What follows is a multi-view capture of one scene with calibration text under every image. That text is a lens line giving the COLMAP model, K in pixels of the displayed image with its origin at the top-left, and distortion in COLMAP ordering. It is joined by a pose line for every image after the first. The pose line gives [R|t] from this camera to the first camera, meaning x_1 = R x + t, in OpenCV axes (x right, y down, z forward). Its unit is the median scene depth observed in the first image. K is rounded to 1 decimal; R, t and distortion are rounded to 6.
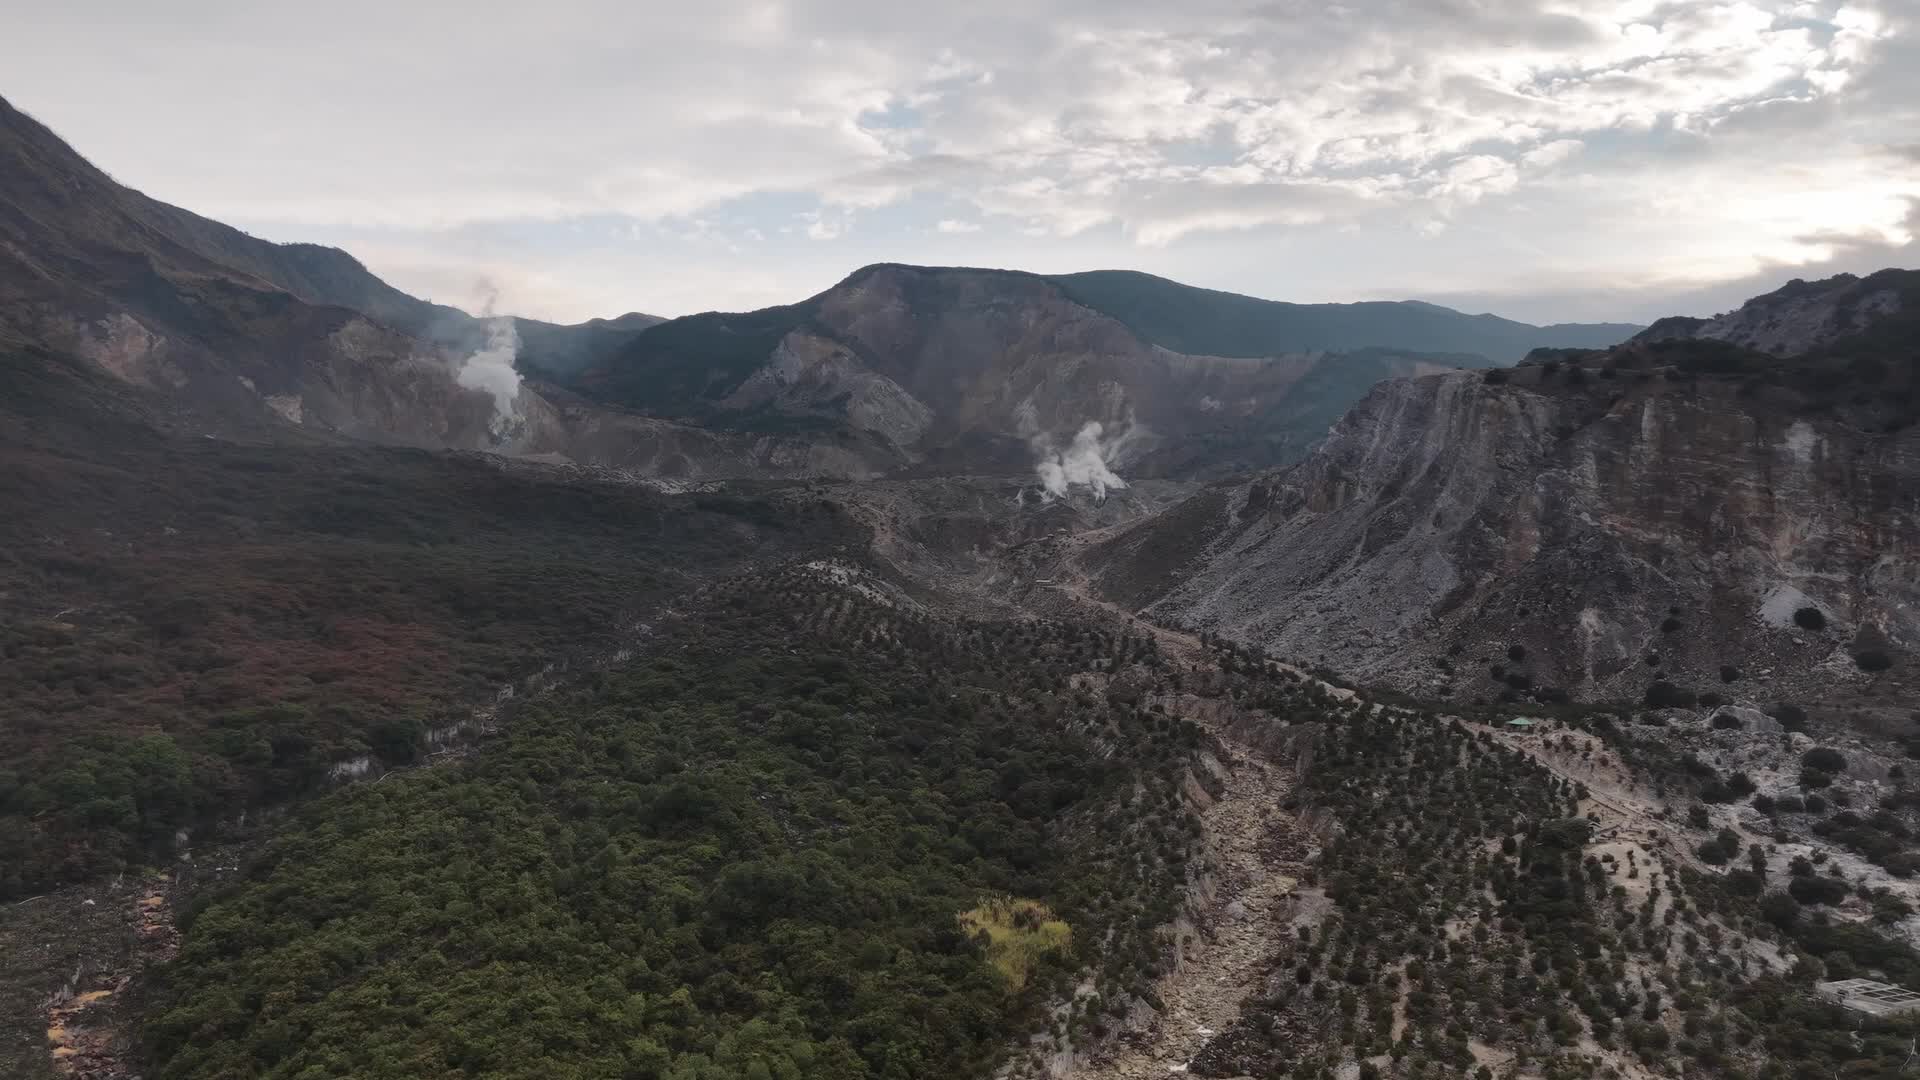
lens RADIAL K [[1496.4, 0, 960.0], [0, 1496.4, 540.0], [0, 0, 1]] dist [0.084896, -0.089808]
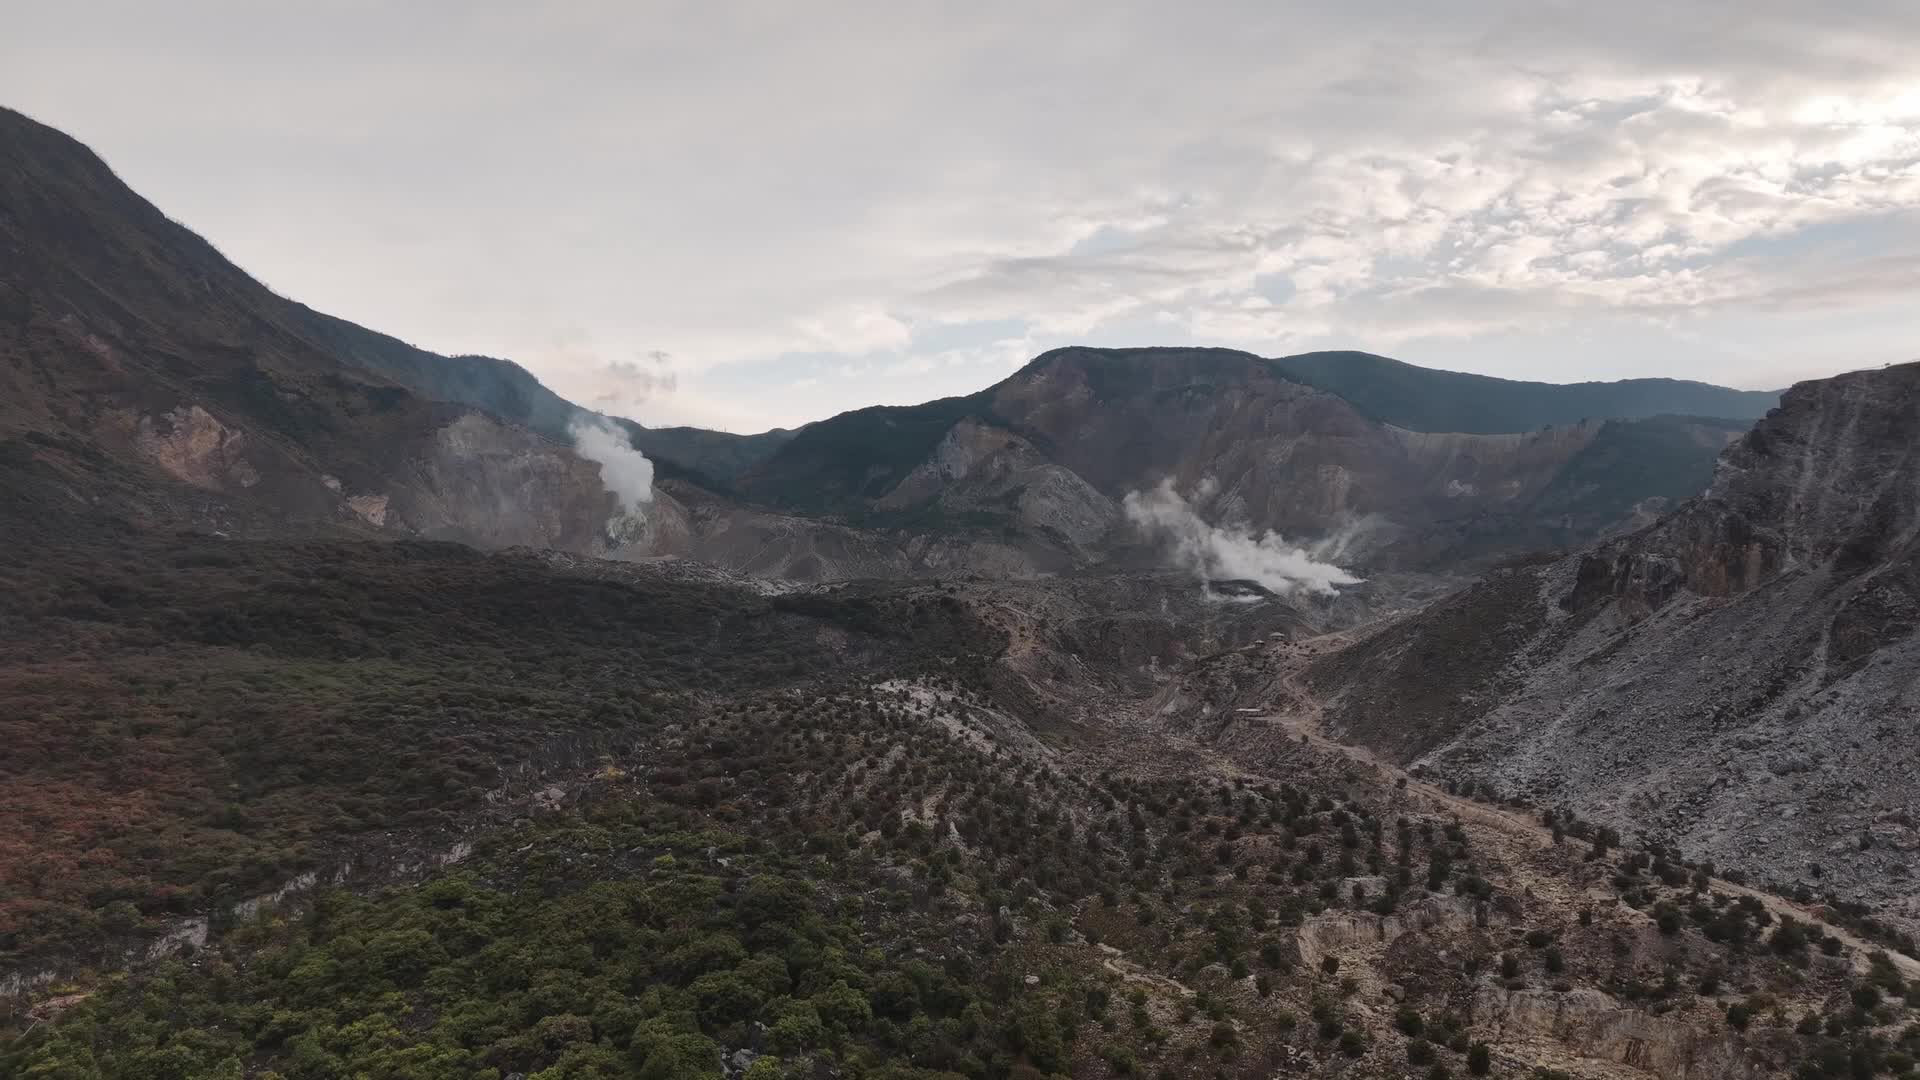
lens RADIAL K [[1496.4, 0, 960.0], [0, 1496.4, 540.0], [0, 0, 1]] dist [0.084896, -0.089808]
pose [[0.990018, -0.017785, -0.139811, 0.015064], [0.006472, 0.996696, -0.080958, 0.003738], [0.140789, 0.079245, 0.986863, 0.207759]]
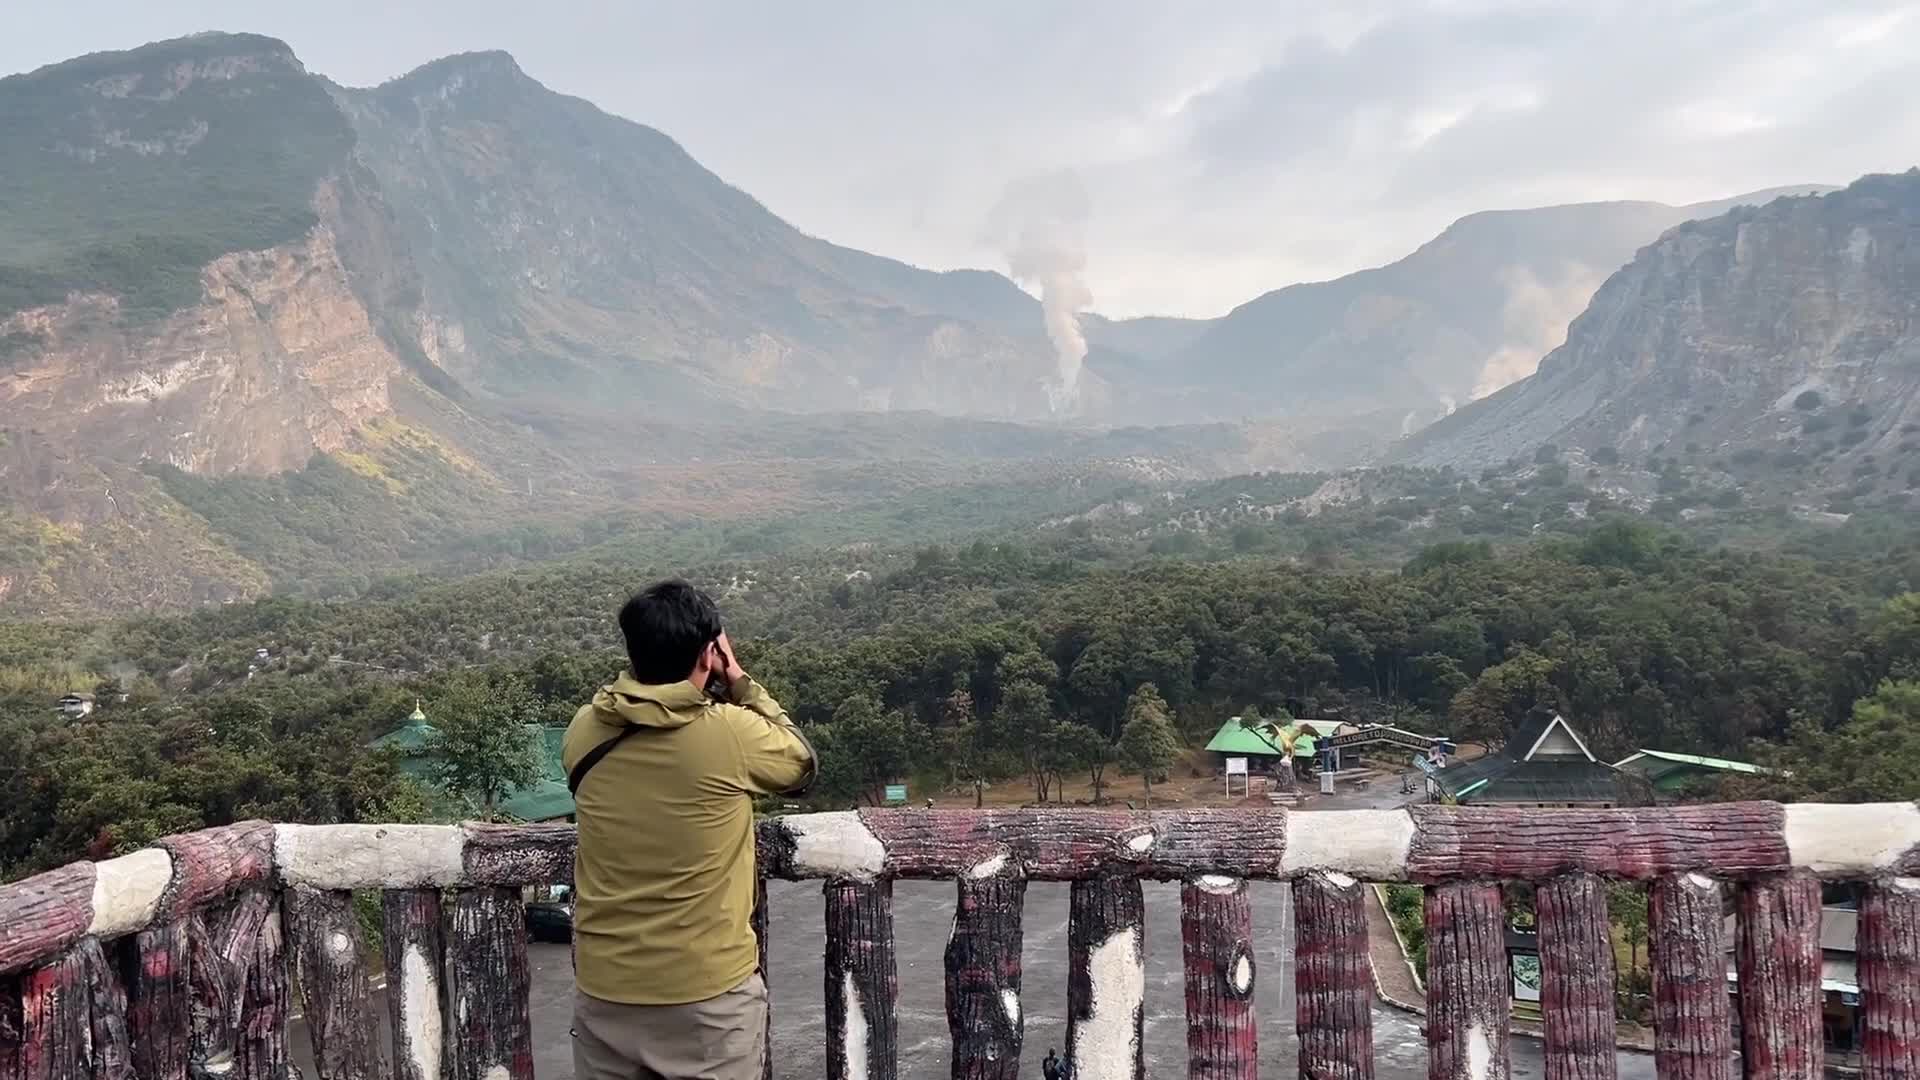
lens RADIAL K [[1639.1, 0, 960.0], [0, 1639.1, 540.0], [0, 0, 1]] dist [0.079049, -0.124880]
pose [[0.887566, -0.039255, -0.459004, 0.225216], [0.031901, 0.999208, -0.023769, 0.064118], [0.459574, 0.006454, 0.888116, -0.135206]]
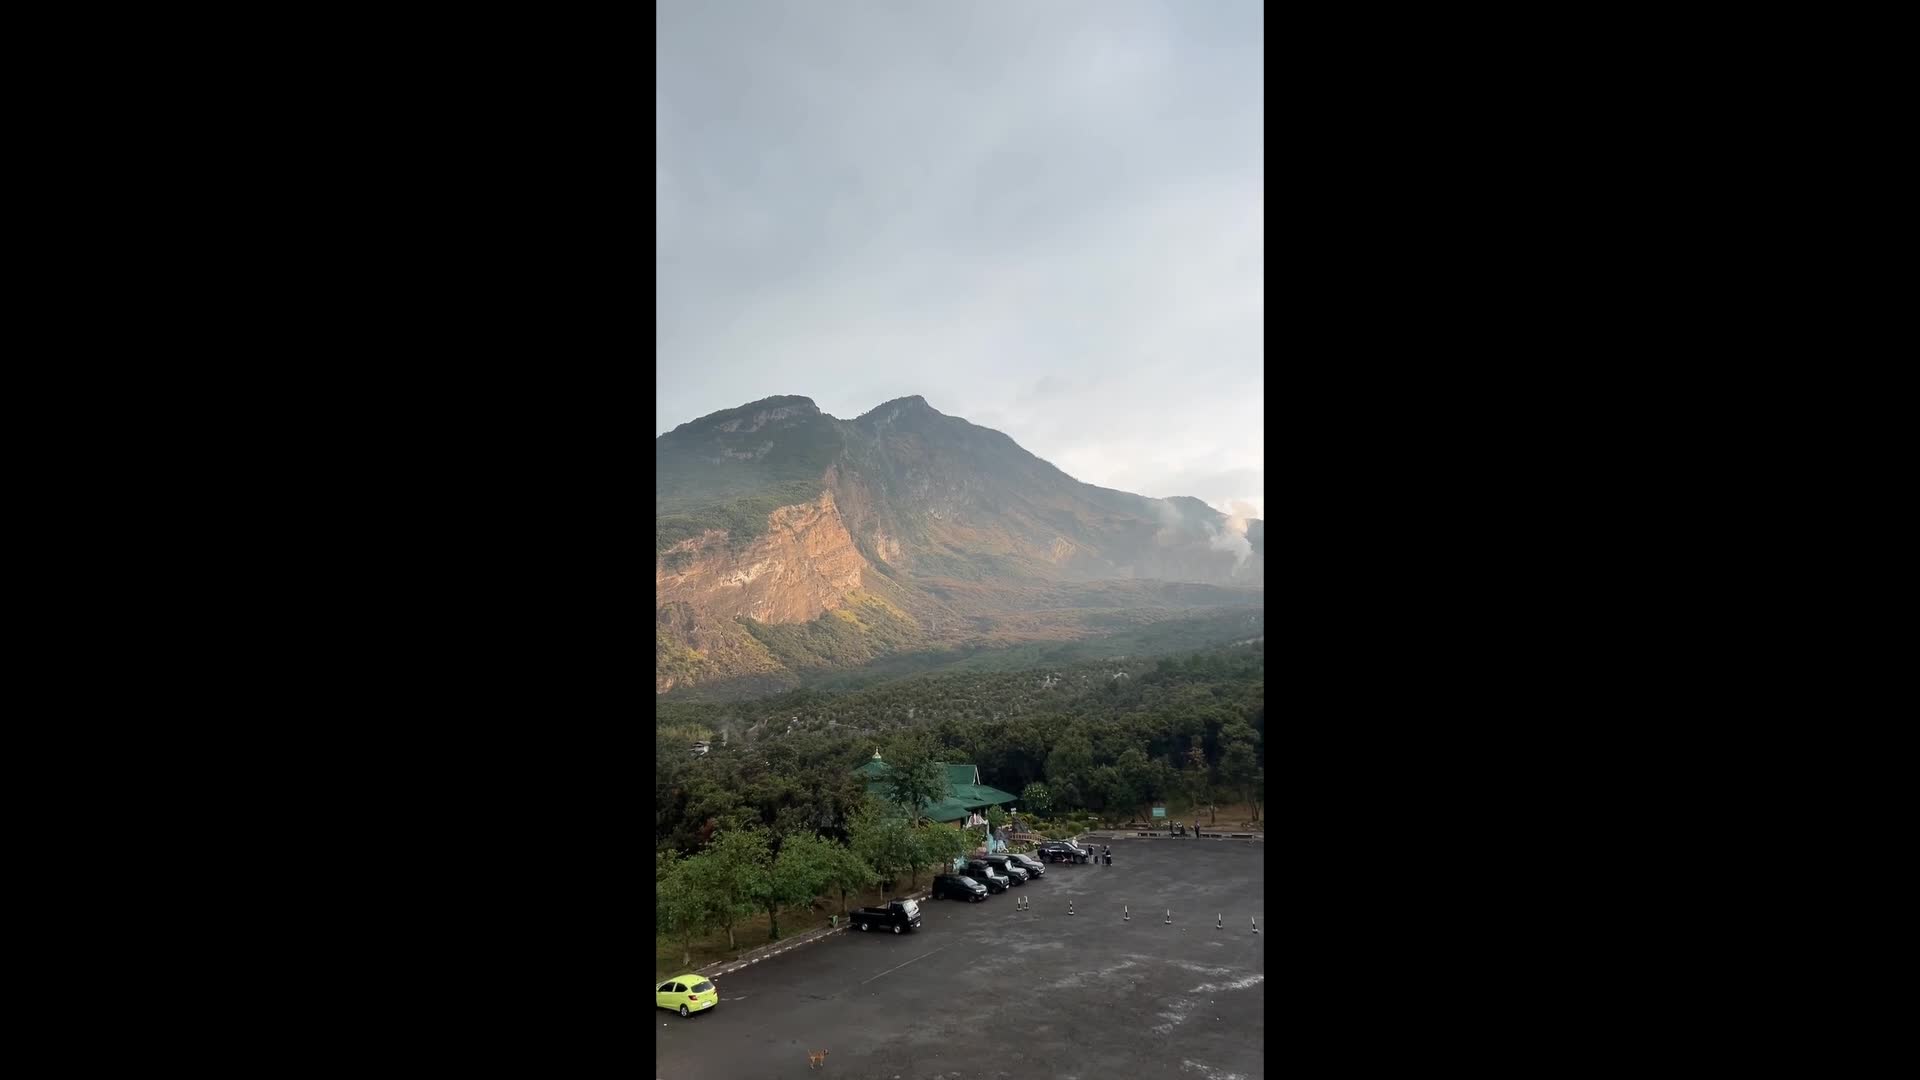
lens RADIAL K [[933.2, 0, 957.0], [0, 933.2, 537.2], [0, 0, 1]] dist [0.062105, -0.000498]
pose [[0.759379, -0.127356, -0.638063, 0.222043], [0.033717, 0.987041, -0.156883, 0.064308], [0.649775, 0.097620, 0.753832, -0.132533]]
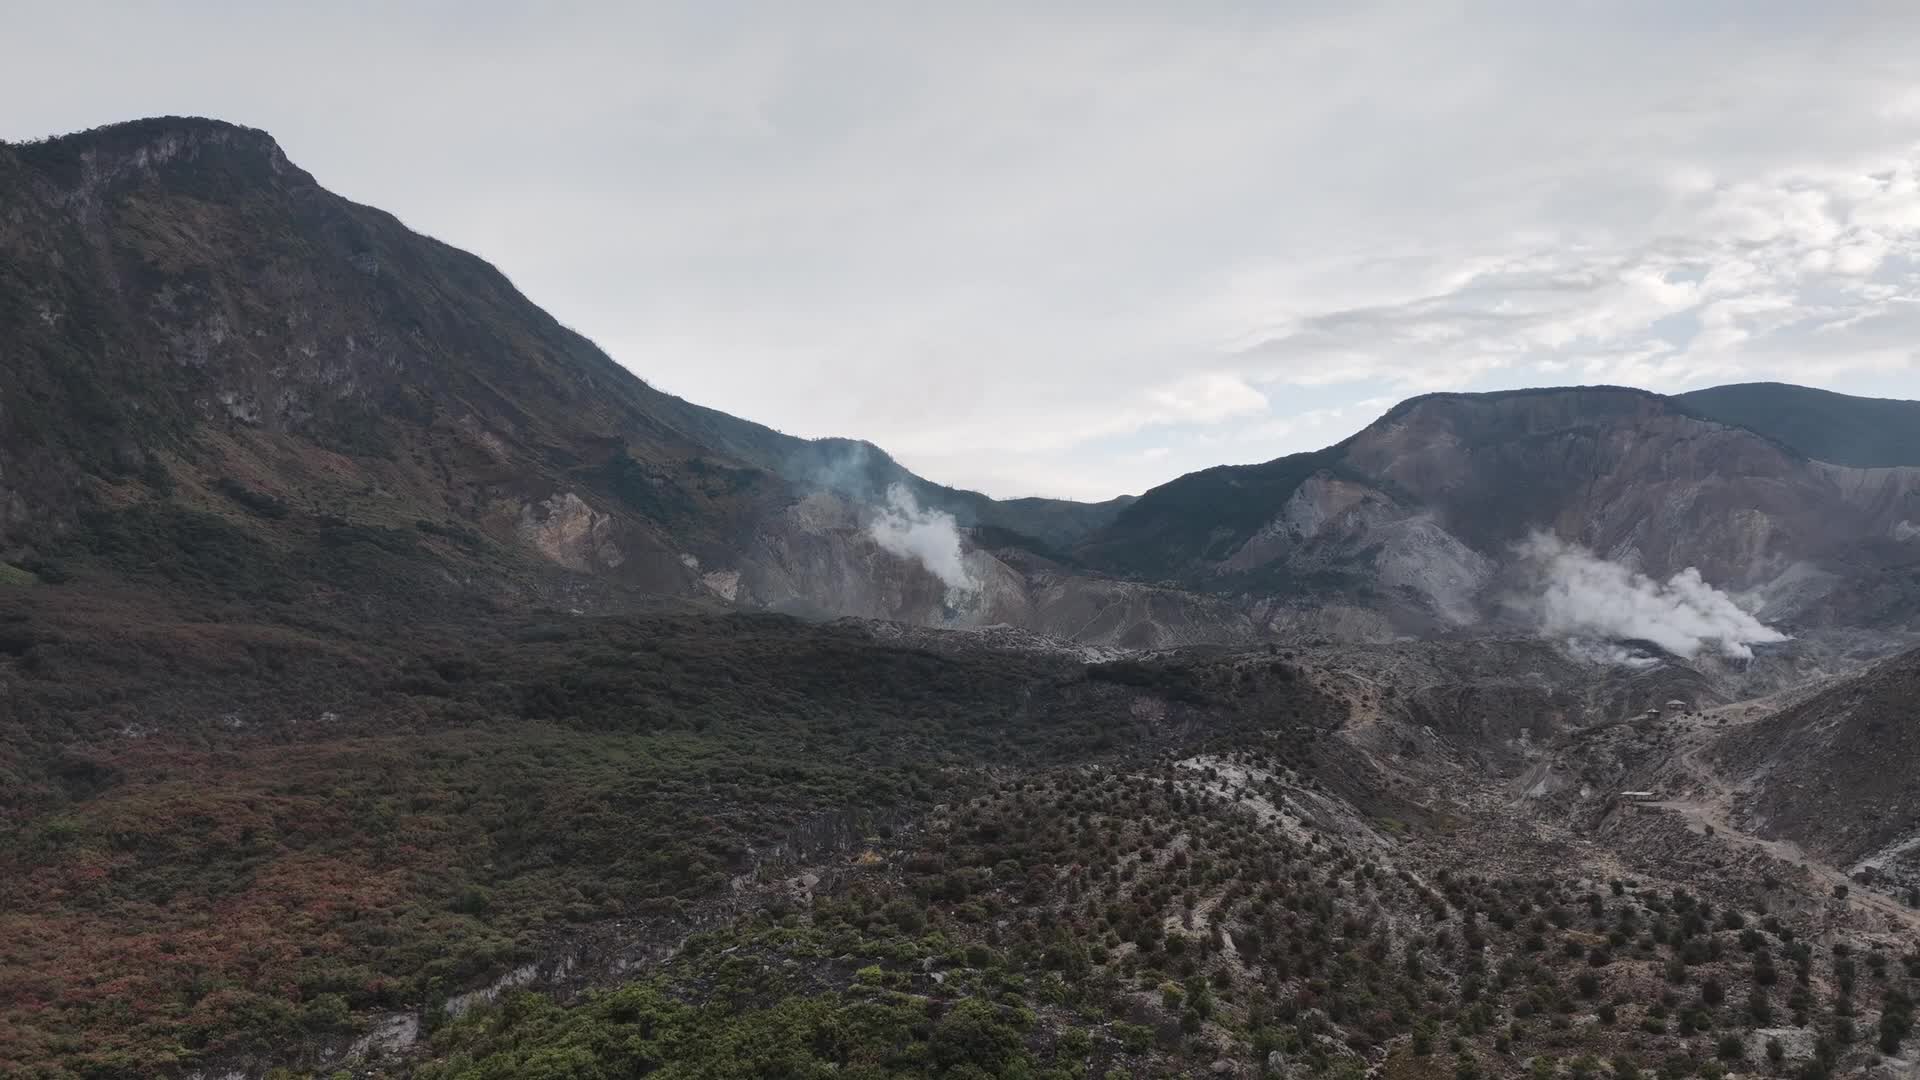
lens RADIAL K [[1499.8, 0, 960.0], [0, 1499.8, 540.0], [0, 0, 1]] dist [0.077491, -0.078735]
pose [[0.928082, -0.055734, -0.368181, 0.022461], [0.008601, 0.991680, -0.128436, 0.003180], [0.372276, 0.116033, 0.920840, 0.243691]]
